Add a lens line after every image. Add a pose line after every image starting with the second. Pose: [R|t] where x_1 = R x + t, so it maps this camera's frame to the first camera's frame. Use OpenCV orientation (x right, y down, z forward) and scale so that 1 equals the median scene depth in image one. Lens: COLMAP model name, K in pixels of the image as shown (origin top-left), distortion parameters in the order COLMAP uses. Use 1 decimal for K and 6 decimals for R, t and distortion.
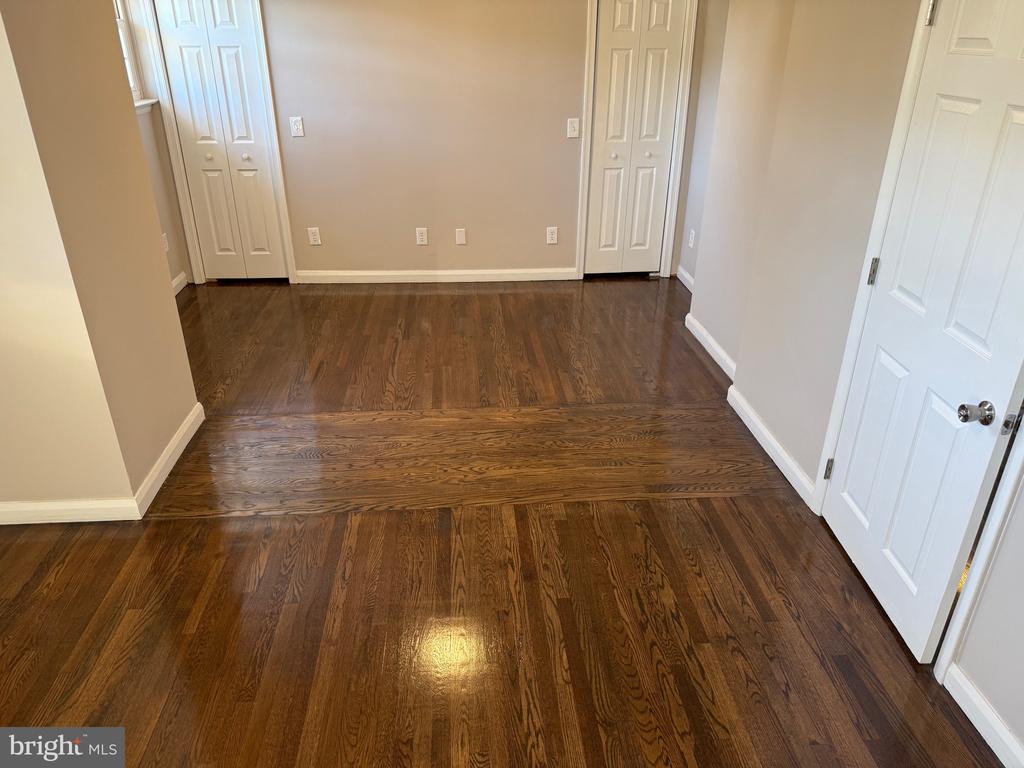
lens RADIAL K [[720.5, 0, 512.0], [0, 720.5, 384.0], [0, 0, 1]] dist [0.087823, -0.096605]
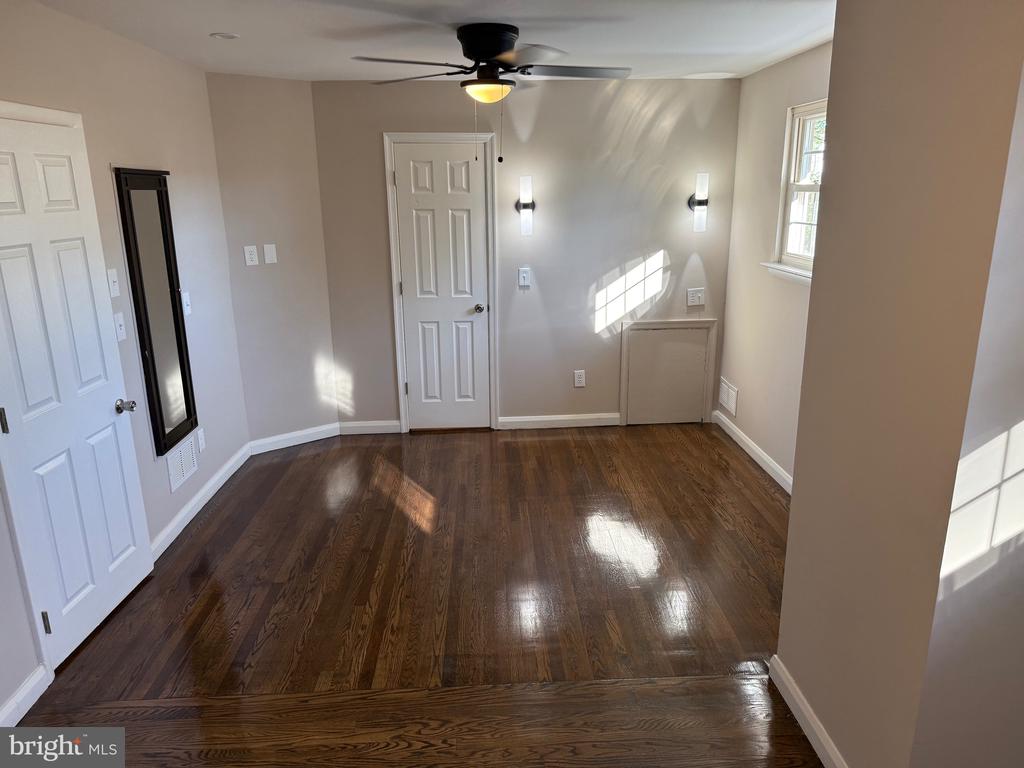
lens RADIAL K [[720.5, 0, 512.0], [0, 720.5, 384.0], [0, 0, 1]] dist [0.087823, -0.096605]
pose [[-0.999373, -0.000847, 0.035403, -0.181318], [0.022718, 0.751544, 0.659292, -0.629655], [-0.027165, 0.659682, -0.751053, 1.270729]]
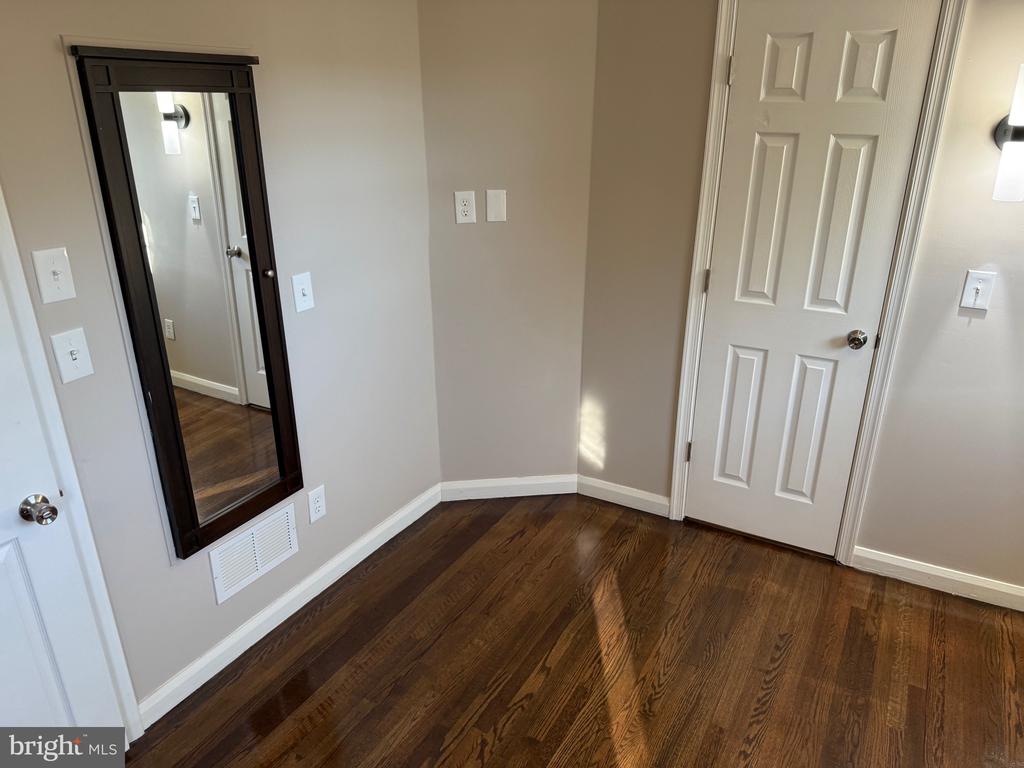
lens RADIAL K [[704.9, 0, 492.8], [0, 704.9, 389.4], [0, 0, 1]] dist [0.051350, -0.092042]
pose [[-0.823437, -0.203112, 0.529809, -0.148238], [0.255576, 0.700882, 0.665917, -0.297666], [-0.506589, 0.683746, -0.525222, 0.631365]]
